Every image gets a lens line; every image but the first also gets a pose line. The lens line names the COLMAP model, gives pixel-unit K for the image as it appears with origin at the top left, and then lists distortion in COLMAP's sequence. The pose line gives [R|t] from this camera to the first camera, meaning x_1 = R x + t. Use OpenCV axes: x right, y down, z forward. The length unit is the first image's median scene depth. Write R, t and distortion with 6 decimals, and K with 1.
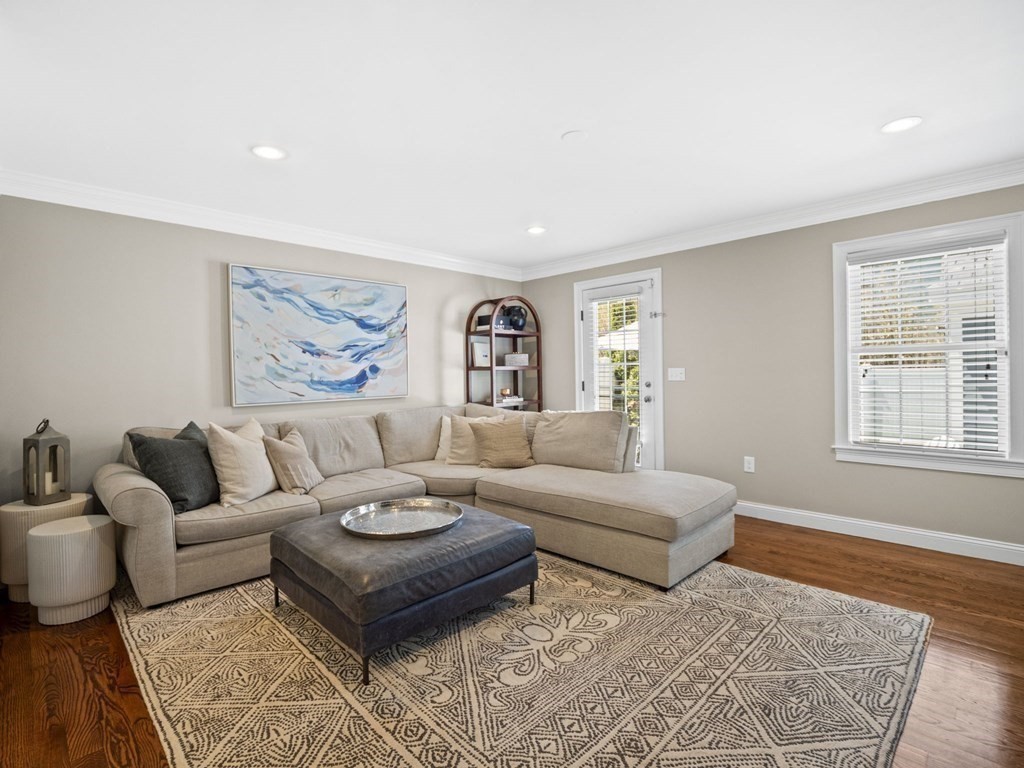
lens RADIAL K [[502.1, 0, 507.8], [0, 502.1, 376.6], [0, 0, 1]] dist [-0.018455, -0.000117]
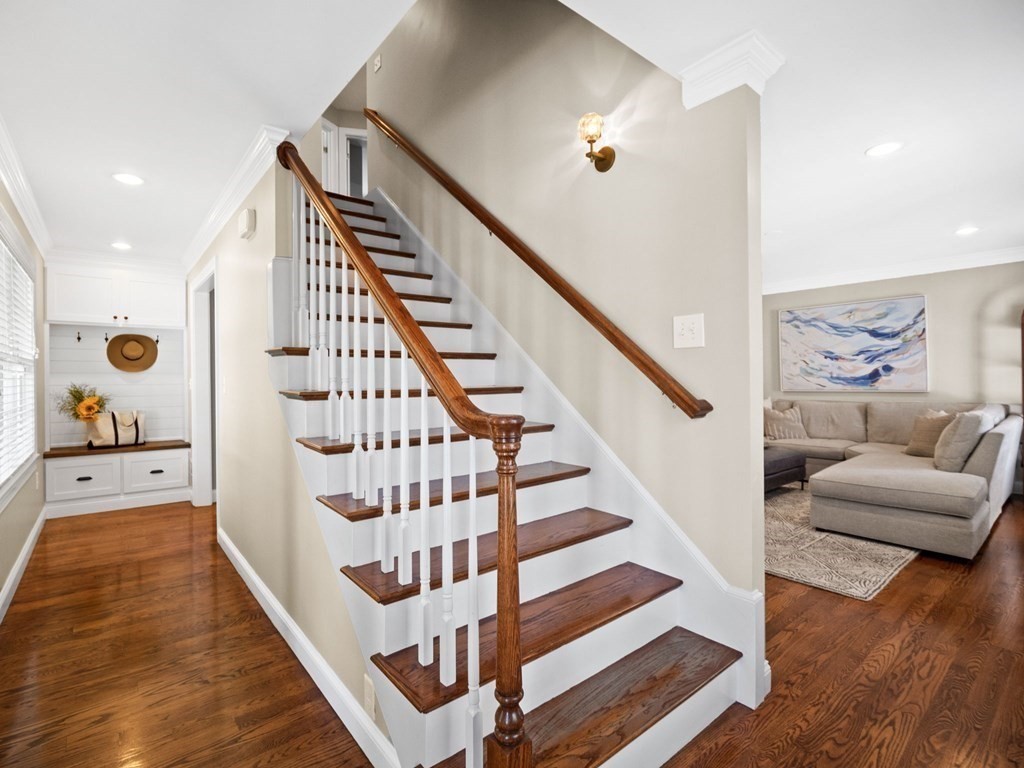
lens RADIAL K [[502.1, 0, 507.8], [0, 502.1, 376.6], [0, 0, 1]] dist [-0.018455, -0.000117]
pose [[-0.098302, 0.010502, -0.995101, 1.117025], [0.004184, 0.999940, 0.010140, -0.011044], [0.995148, -0.003167, -0.098340, 0.178323]]
